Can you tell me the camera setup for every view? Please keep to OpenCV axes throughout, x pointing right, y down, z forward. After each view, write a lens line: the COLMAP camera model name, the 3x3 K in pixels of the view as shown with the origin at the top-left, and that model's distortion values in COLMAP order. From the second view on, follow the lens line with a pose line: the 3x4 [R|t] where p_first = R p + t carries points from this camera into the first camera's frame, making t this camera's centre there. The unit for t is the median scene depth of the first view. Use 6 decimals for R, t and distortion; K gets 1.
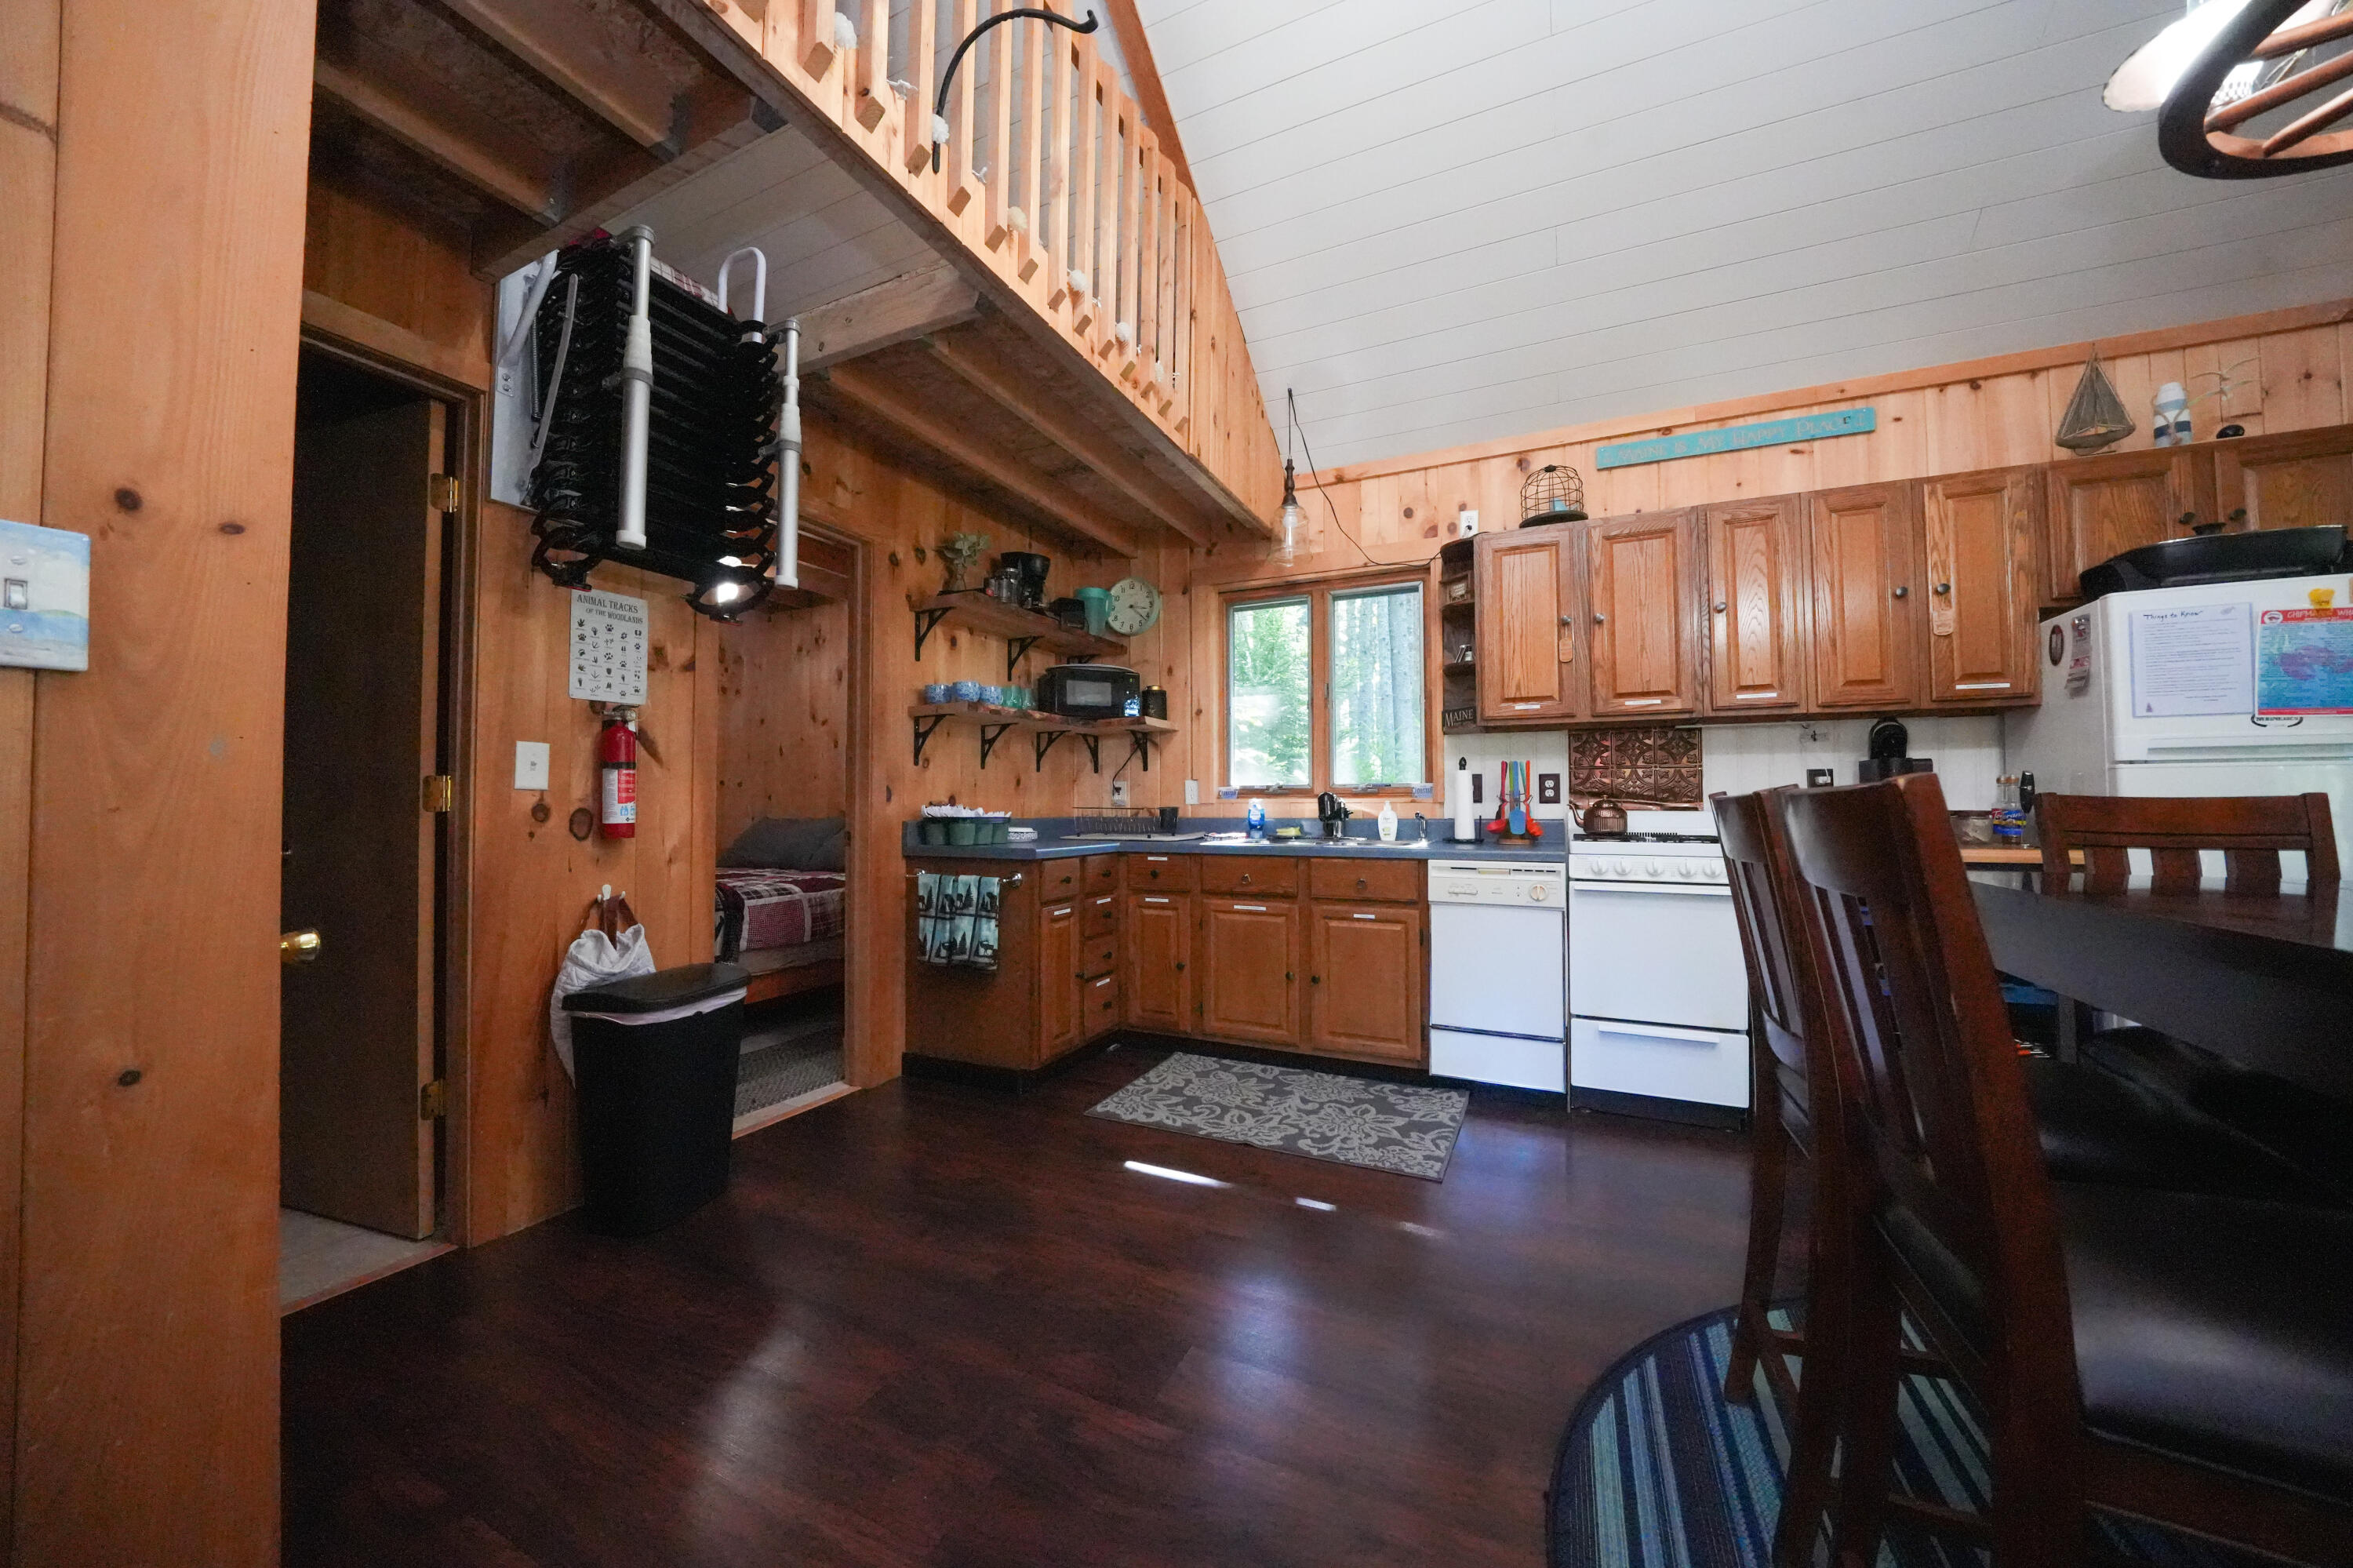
lens RADIAL K [[834.2, 0, 1173.6], [0, 834.2, 779.7], [0, 0, 1]] dist [-0.022510, 0.000311]
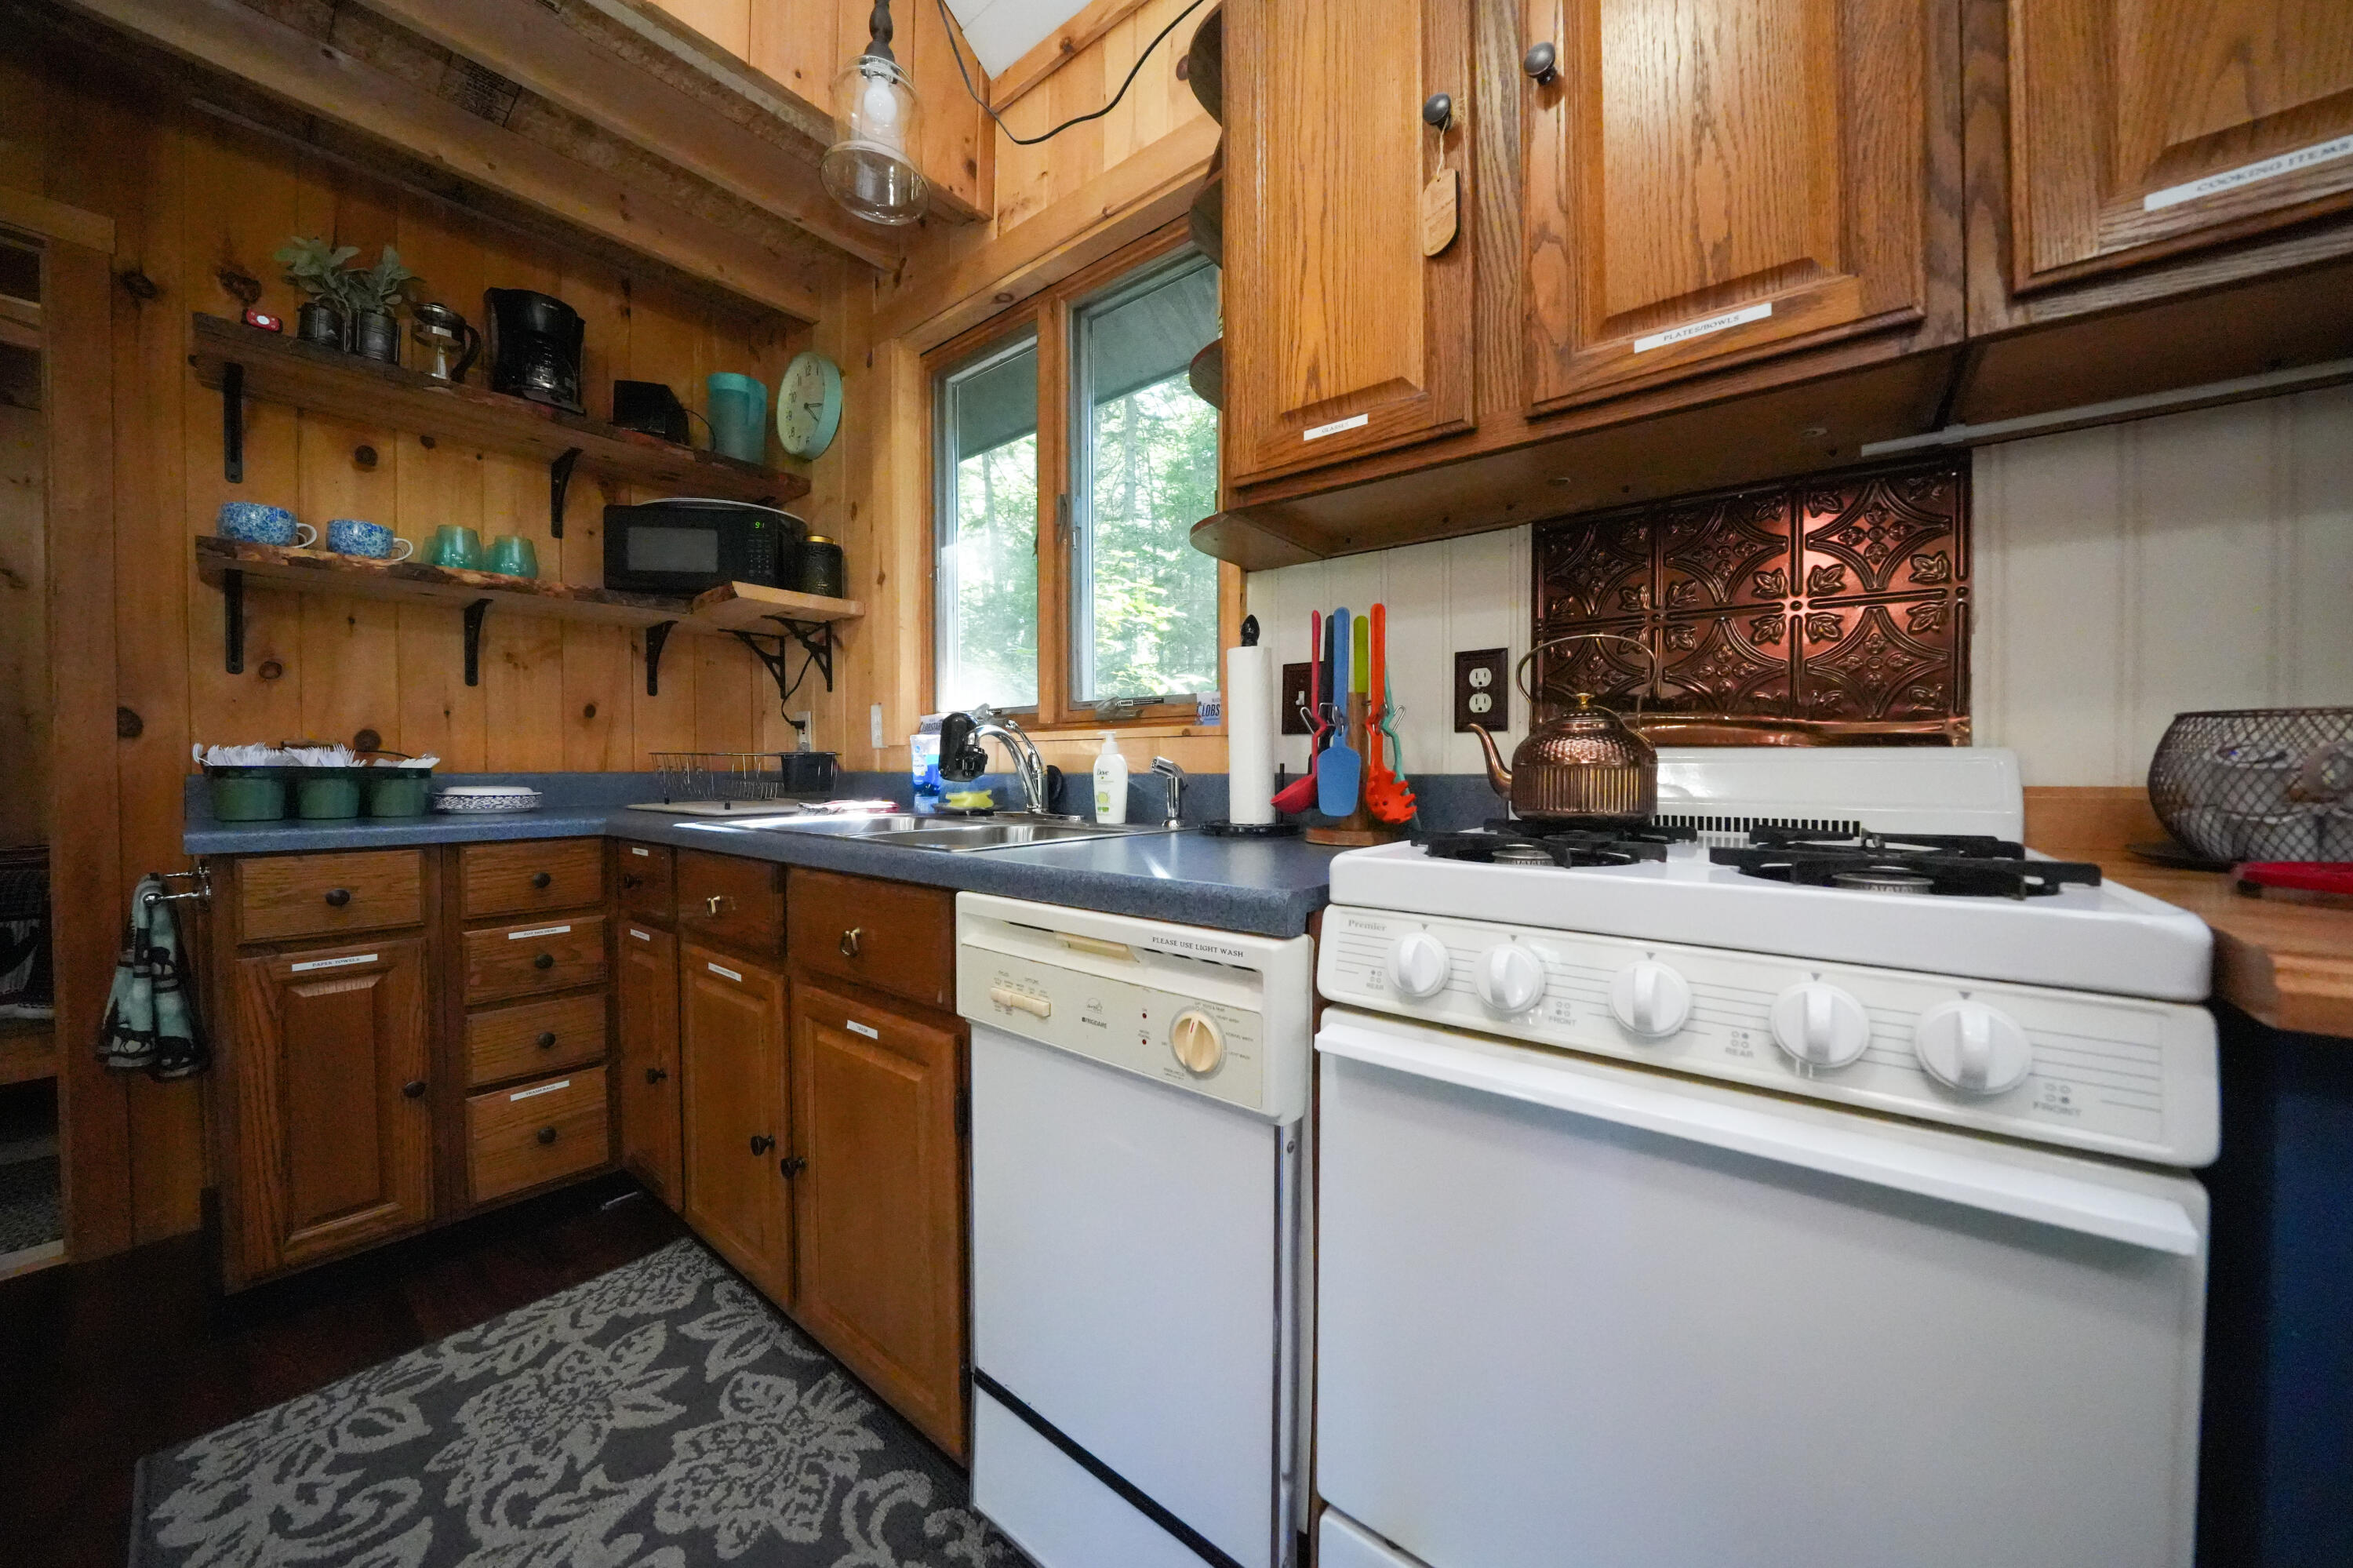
lens RADIAL K [[820.2, 0, 1176.5], [0, 820.2, 784.0], [0, 0, 1]] dist [-0.011047, 0.000292]
pose [[0.966248, 0.005907, -0.257547, 0.454831], [0.007718, 0.998625, 0.051859, 0.034465], [0.257499, -0.052097, 0.964873, 0.677356]]
